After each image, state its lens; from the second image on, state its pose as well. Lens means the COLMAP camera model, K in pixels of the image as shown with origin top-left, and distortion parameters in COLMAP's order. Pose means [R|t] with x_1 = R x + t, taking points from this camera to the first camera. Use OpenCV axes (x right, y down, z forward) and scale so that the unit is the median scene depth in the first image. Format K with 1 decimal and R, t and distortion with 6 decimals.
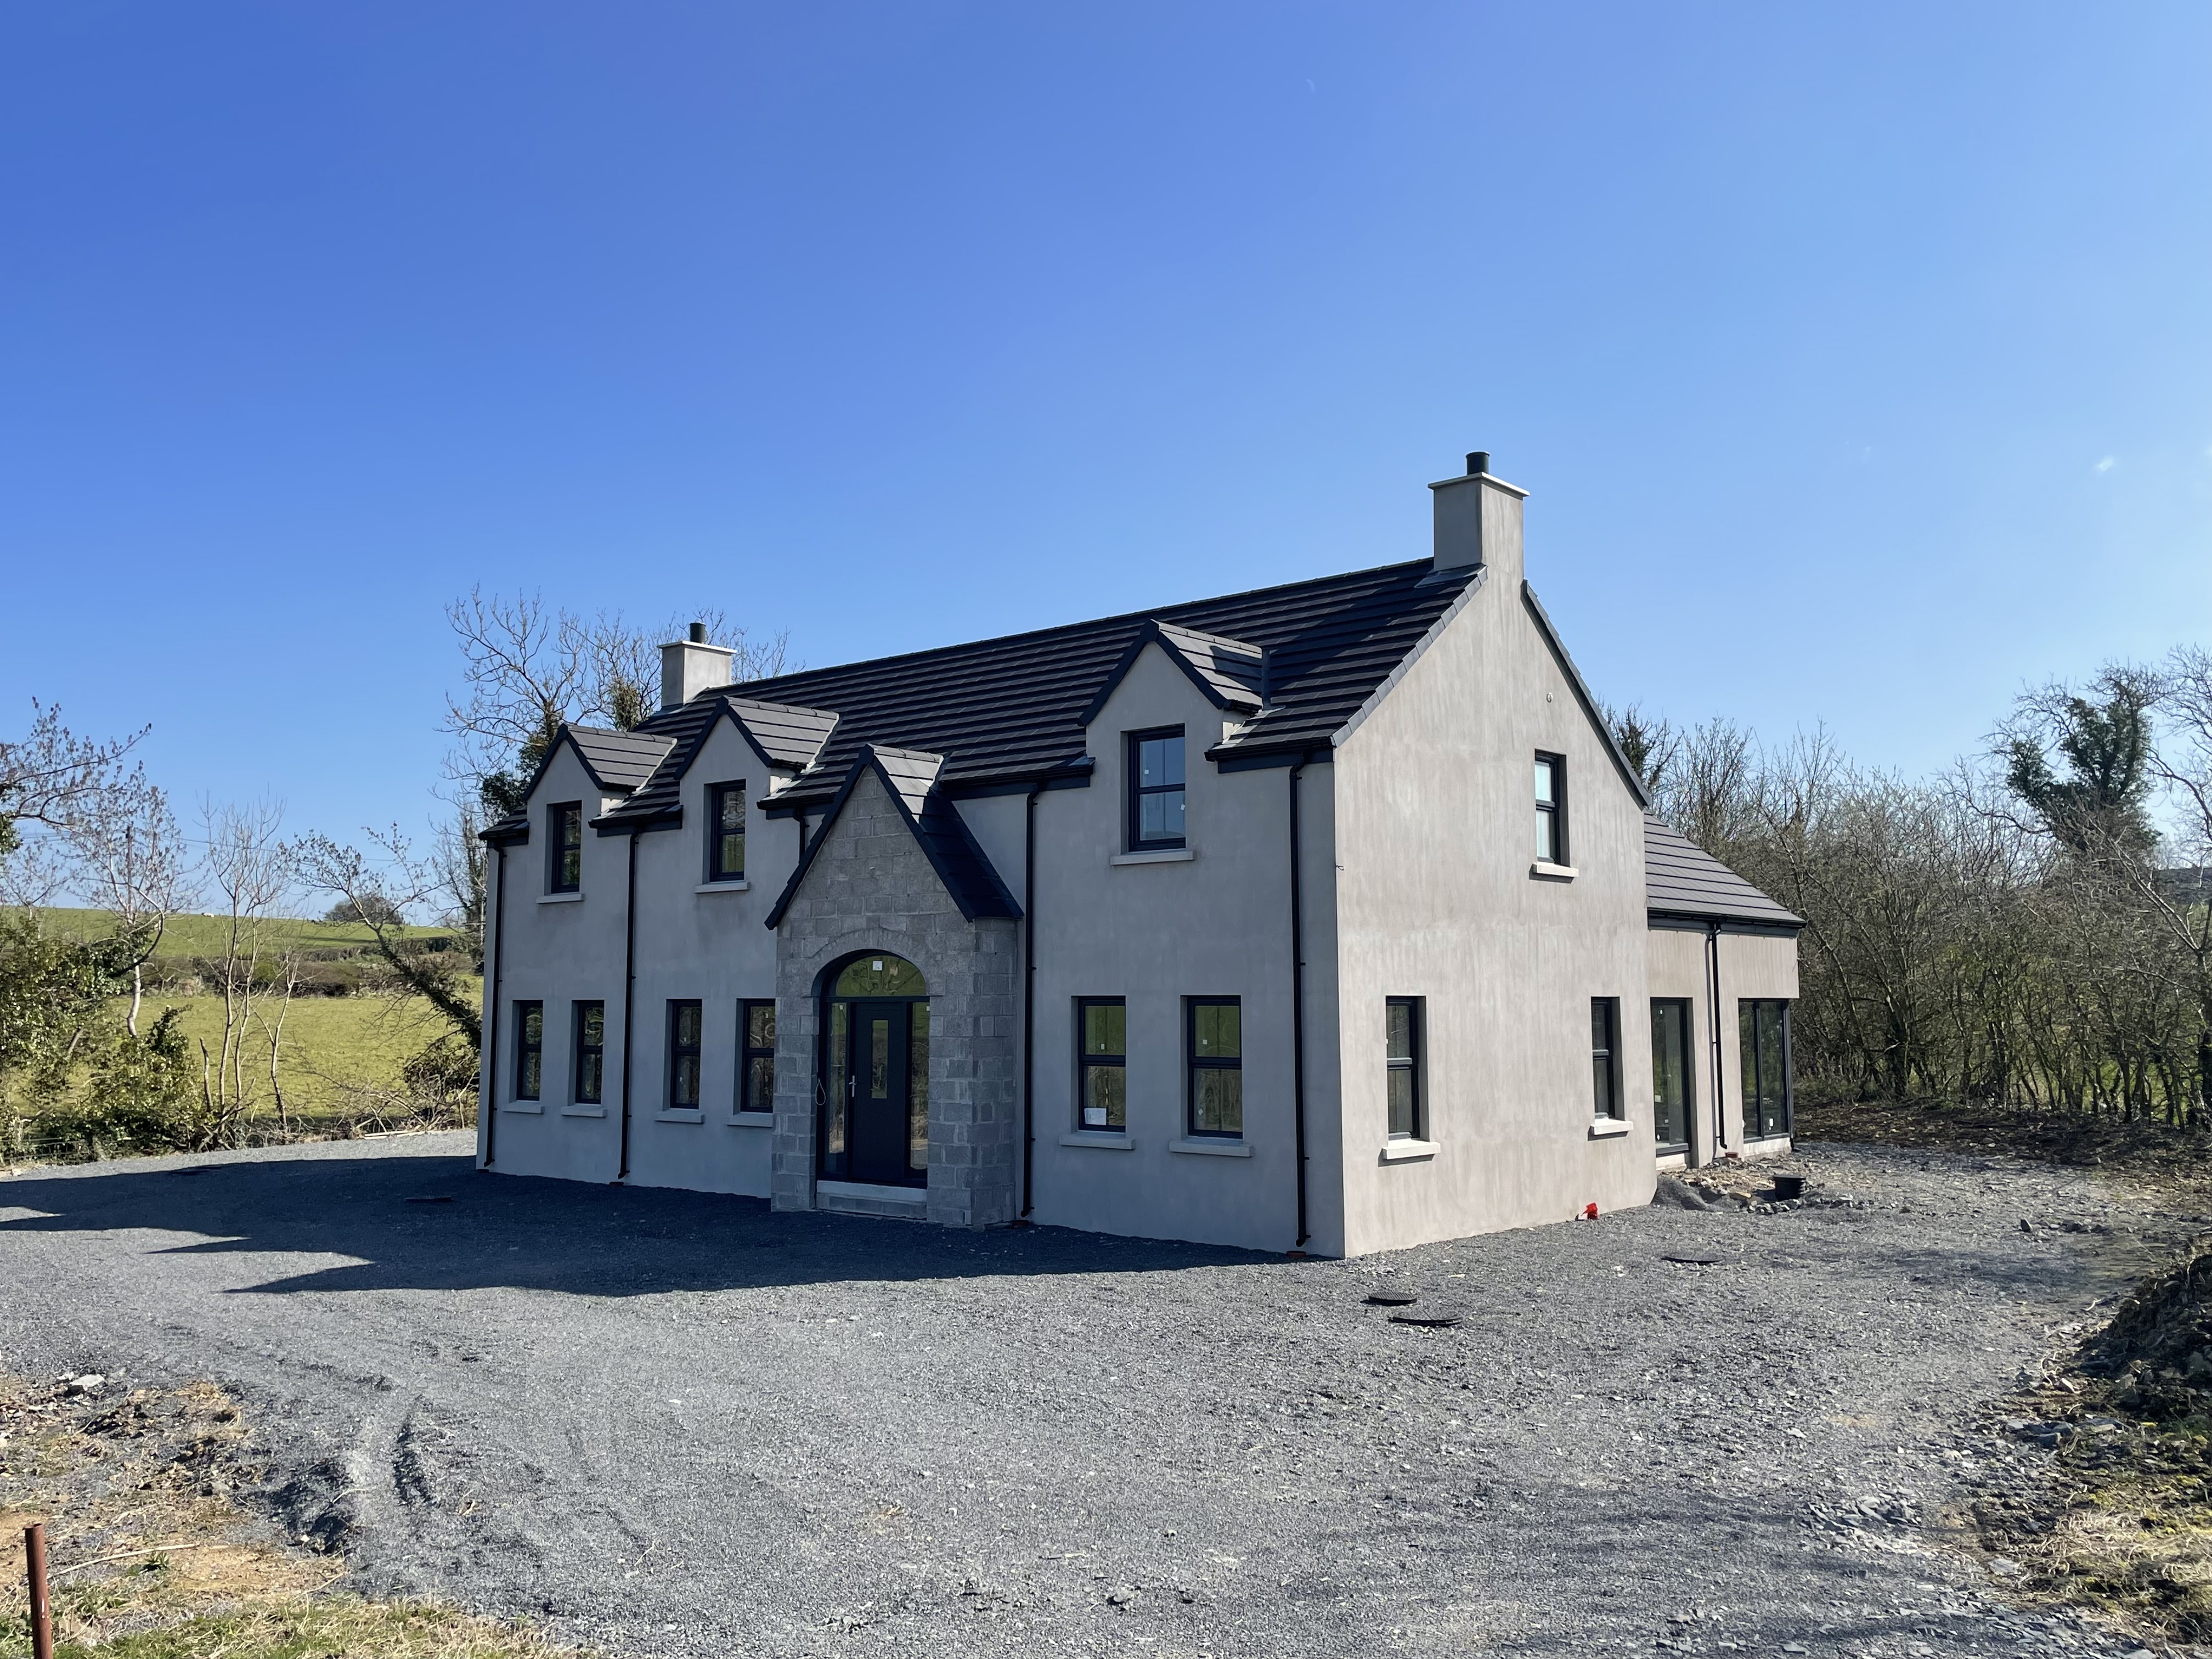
lens RADIAL K [[1822.0, 0, 1108.6], [0, 1822.0, 887.4], [0, 0, 1]] dist [0.051147, -0.010240]
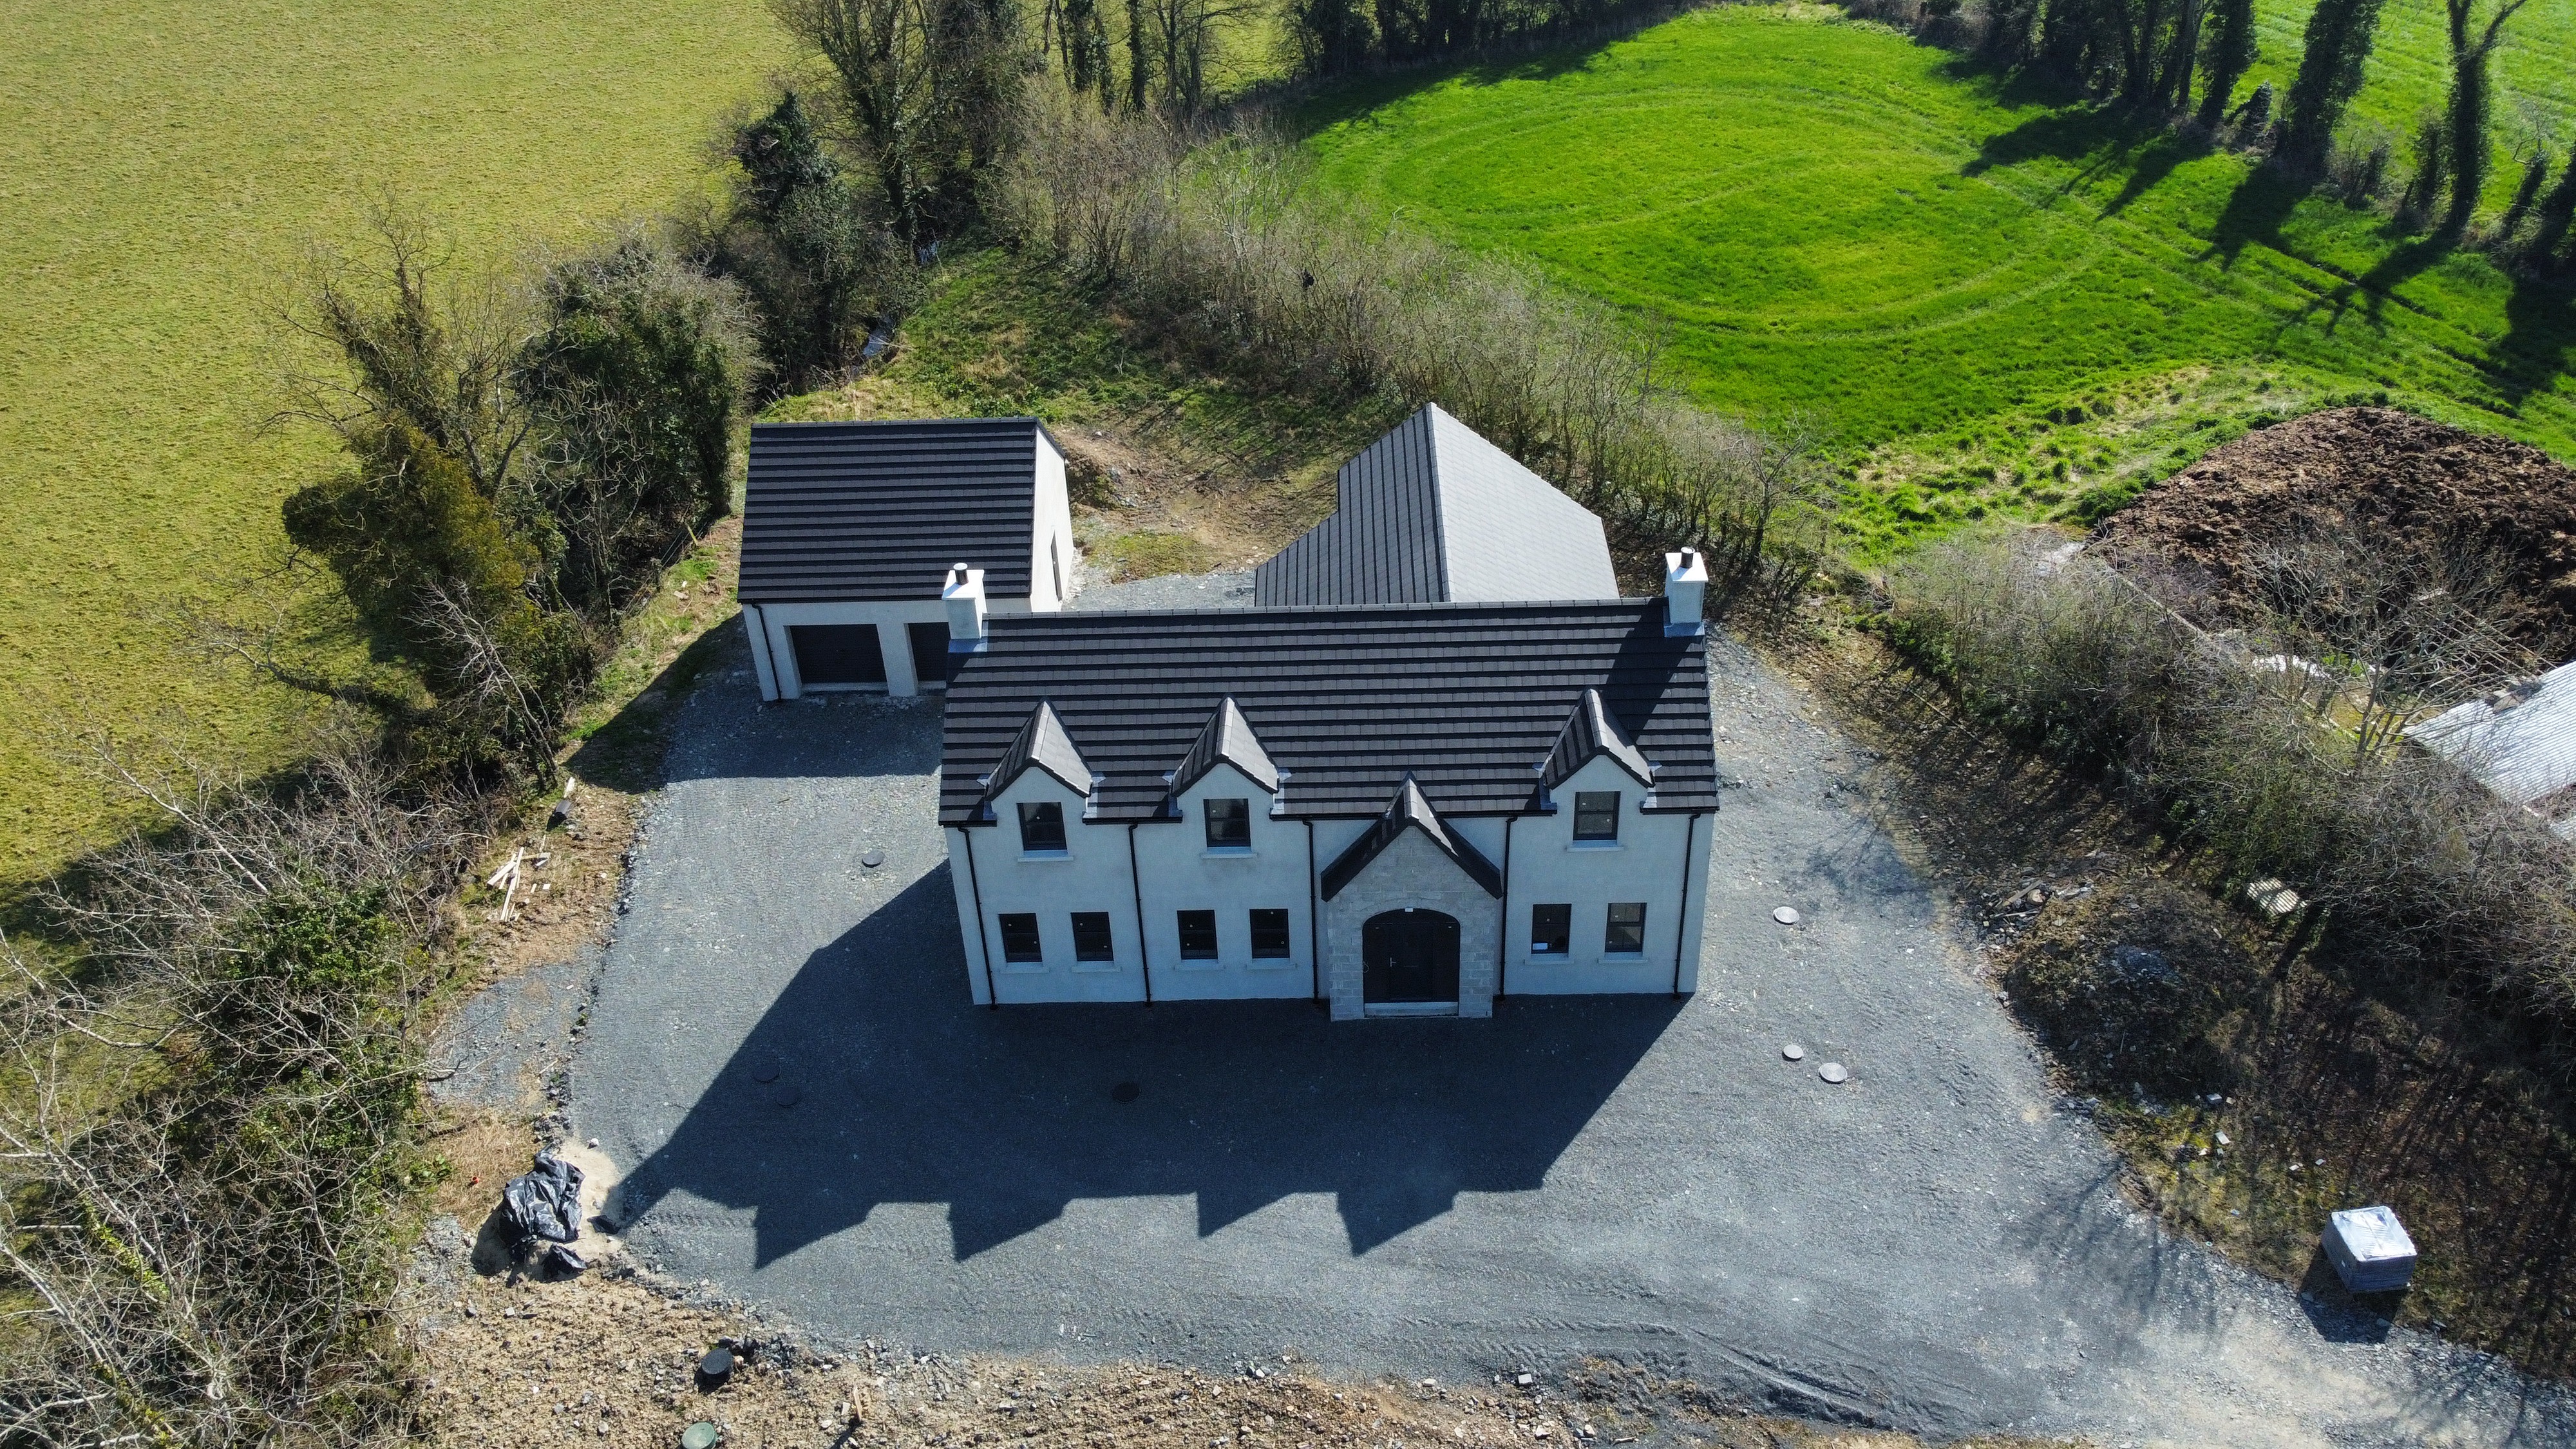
lens RADIAL K [[1952.4, 0, 1288.0], [0, 1952.4, 724.5], [0, 0, 1]] dist [0.000651, -0.001305]
pose [[0.754958, -0.426764, 0.497907, -1.076955], [-0.009166, 0.752325, 0.658728, -1.326626], [-0.655709, -0.501876, 0.564062, 0.116057]]
